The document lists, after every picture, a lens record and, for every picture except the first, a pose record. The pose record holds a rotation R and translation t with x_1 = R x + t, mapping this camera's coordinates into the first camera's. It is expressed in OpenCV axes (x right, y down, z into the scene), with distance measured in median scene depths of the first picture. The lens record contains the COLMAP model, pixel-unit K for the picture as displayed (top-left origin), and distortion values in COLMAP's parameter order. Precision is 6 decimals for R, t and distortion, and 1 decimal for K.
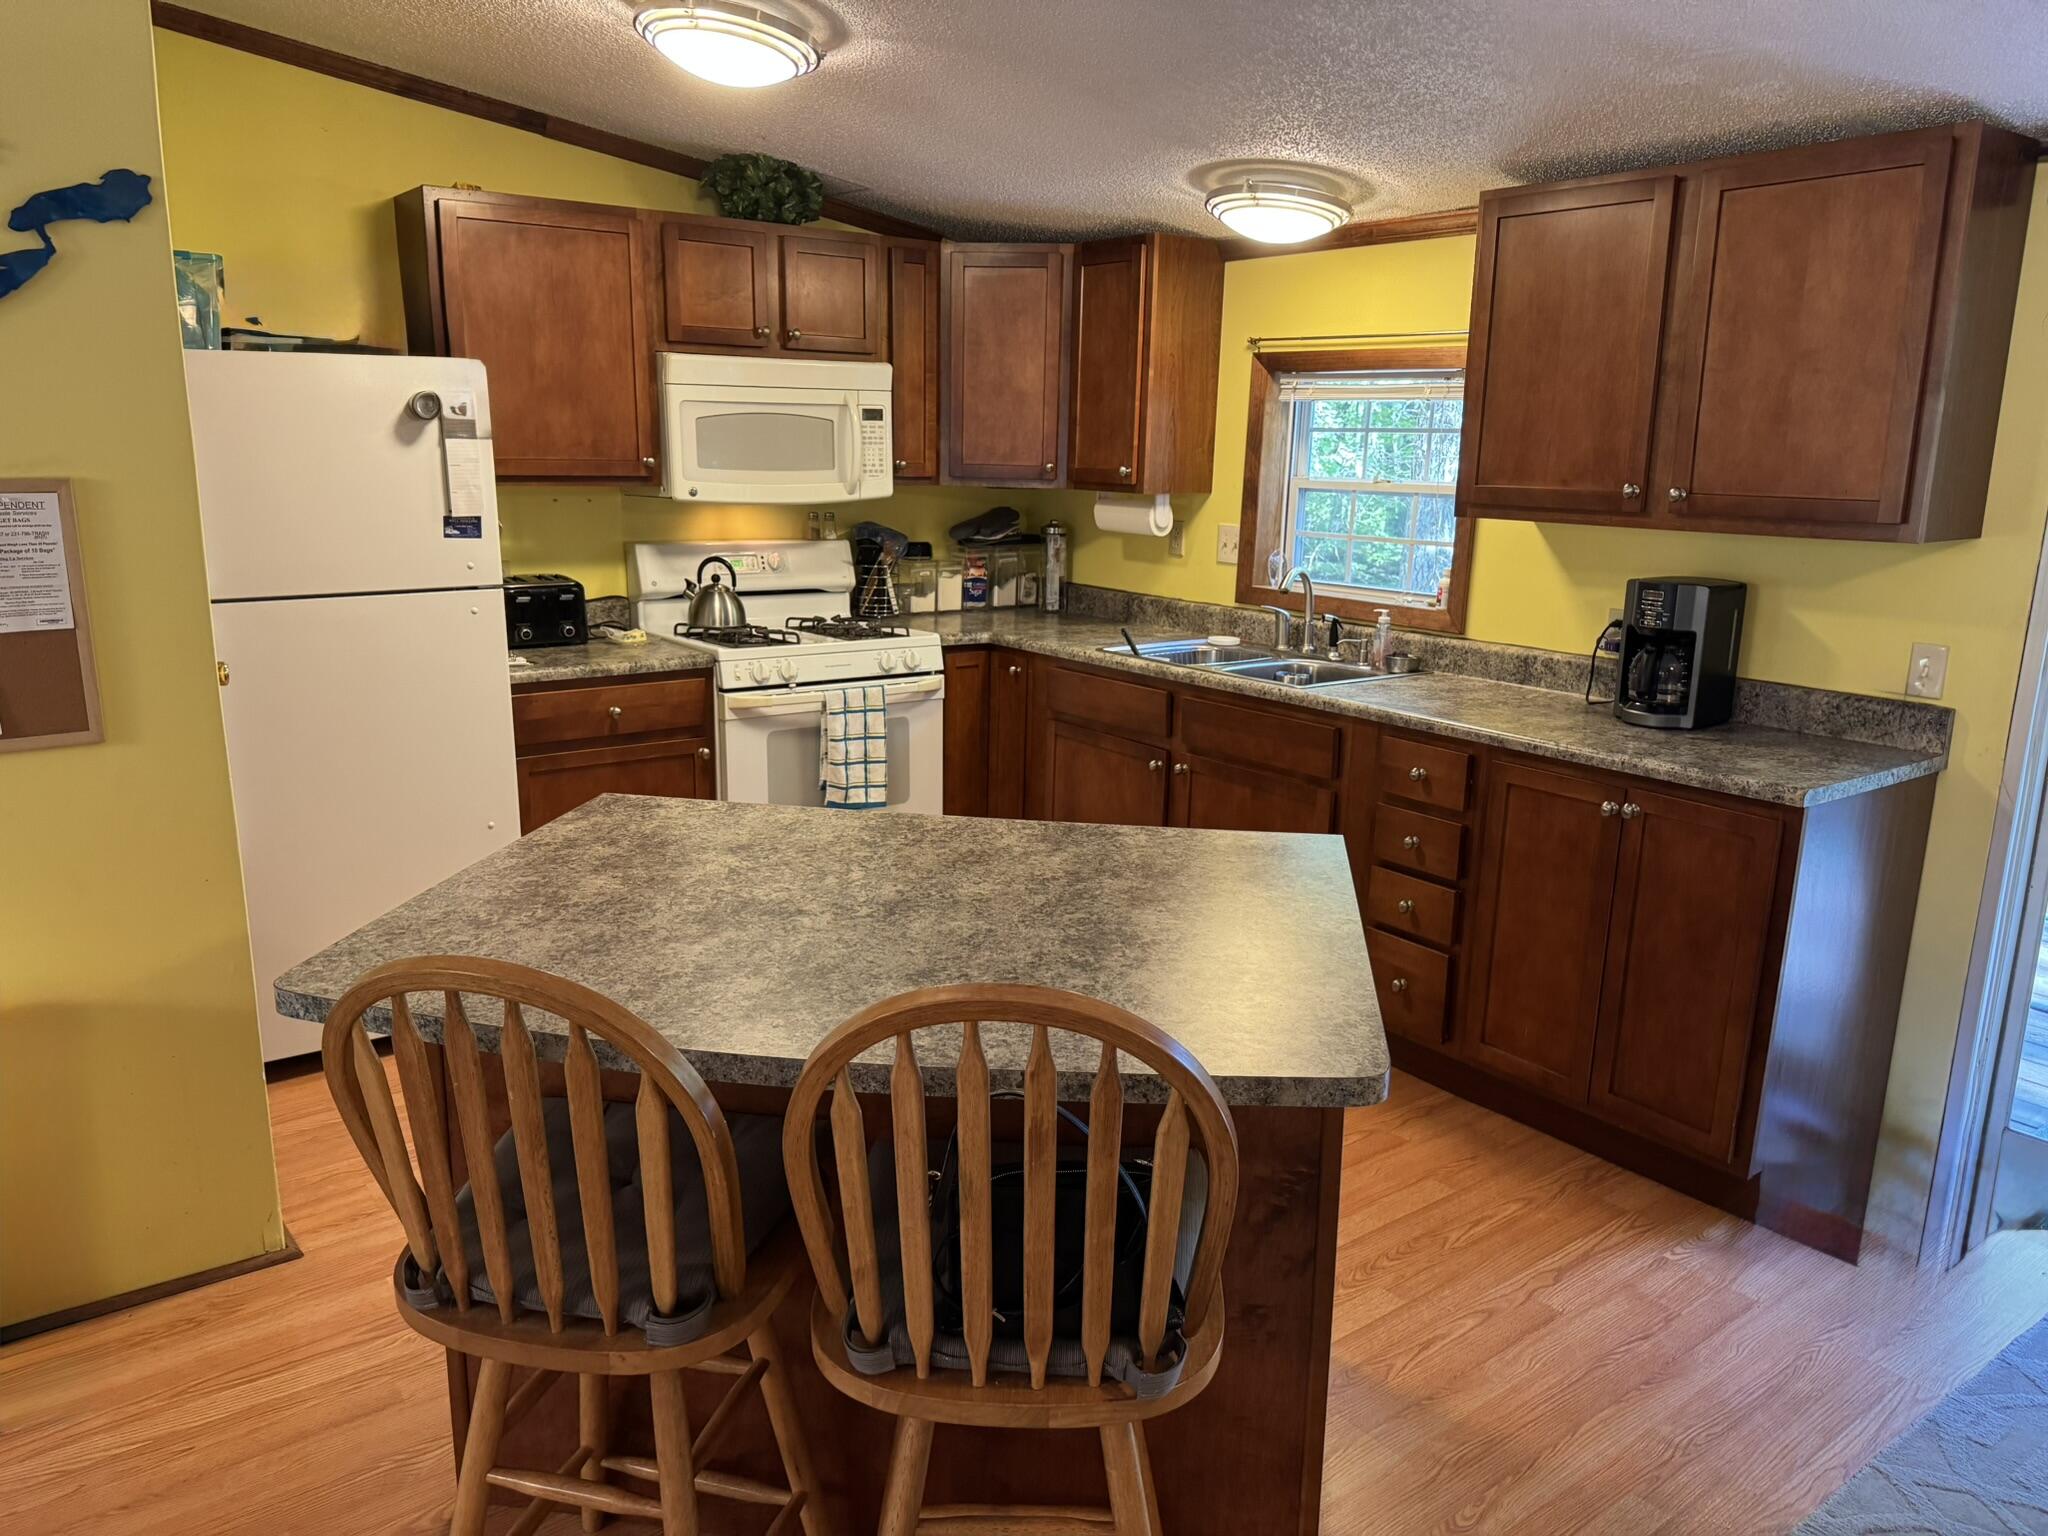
lens RADIAL K [[1429.9, 0, 1029.0], [0, 1429.9, 760.7], [0, 0, 1]] dist [0.051336, -0.062891]
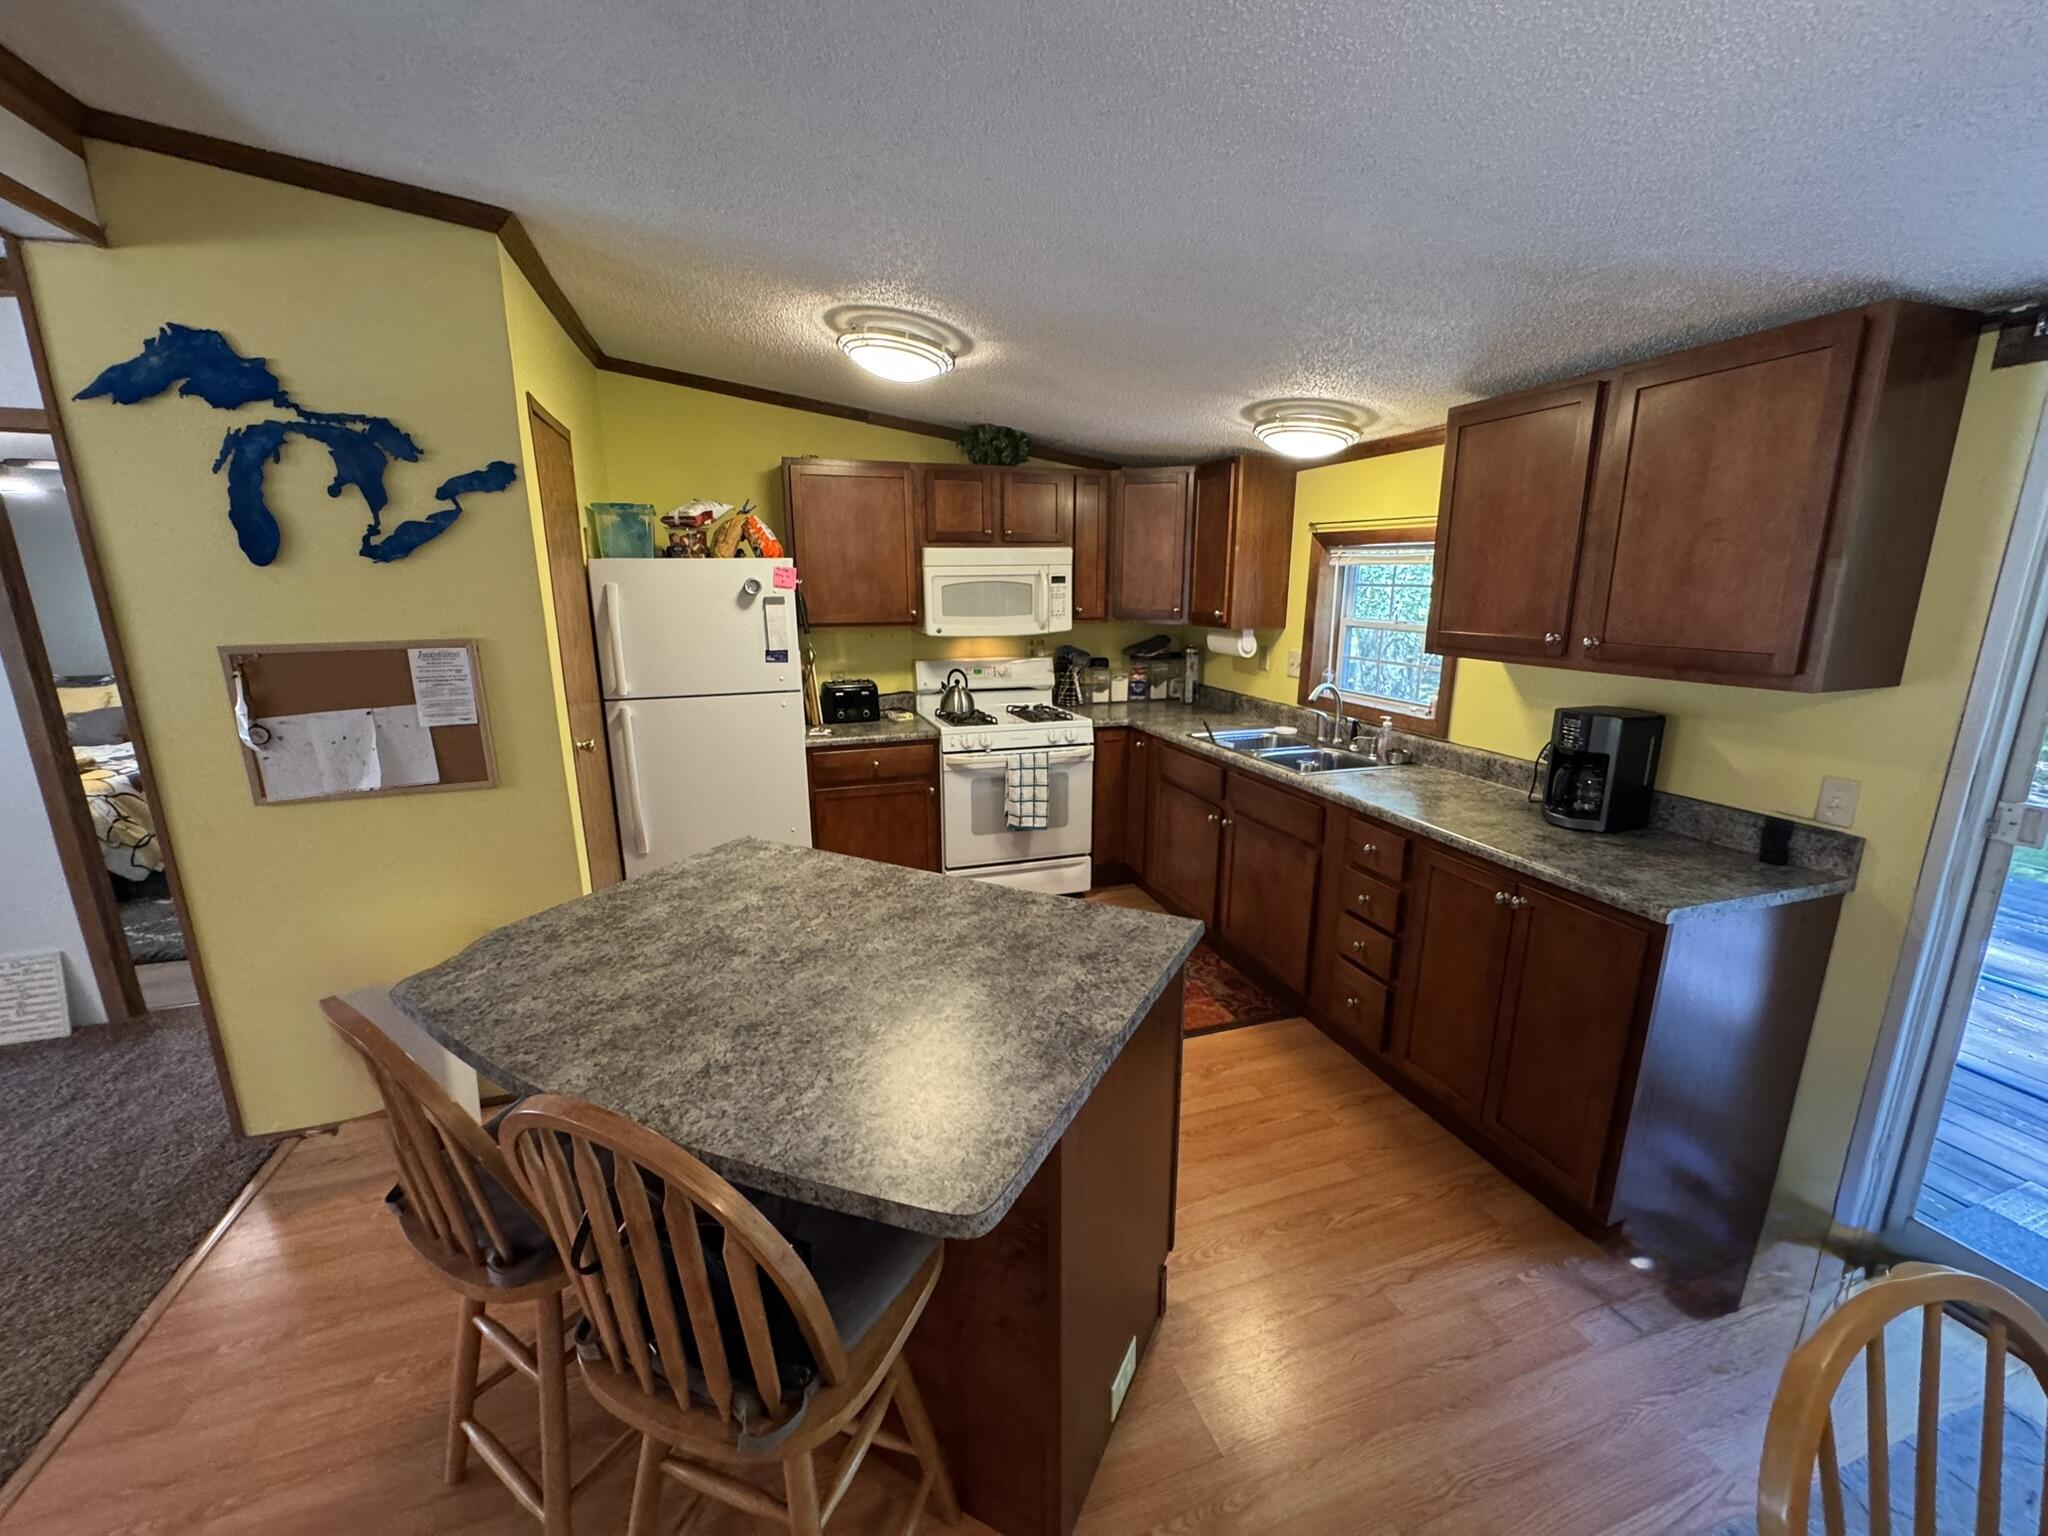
lens RADIAL K [[814.7, 0, 1025.5], [0, 814.7, 765.5], [0, 0, 1]] dist [-0.000428, 0.000789]
pose [[0.948129, 0.051561, -0.313677, 0.197020], [-0.051207, 0.998644, 0.009372, -0.056924], [0.313735, 0.007176, 0.949484, 0.178782]]
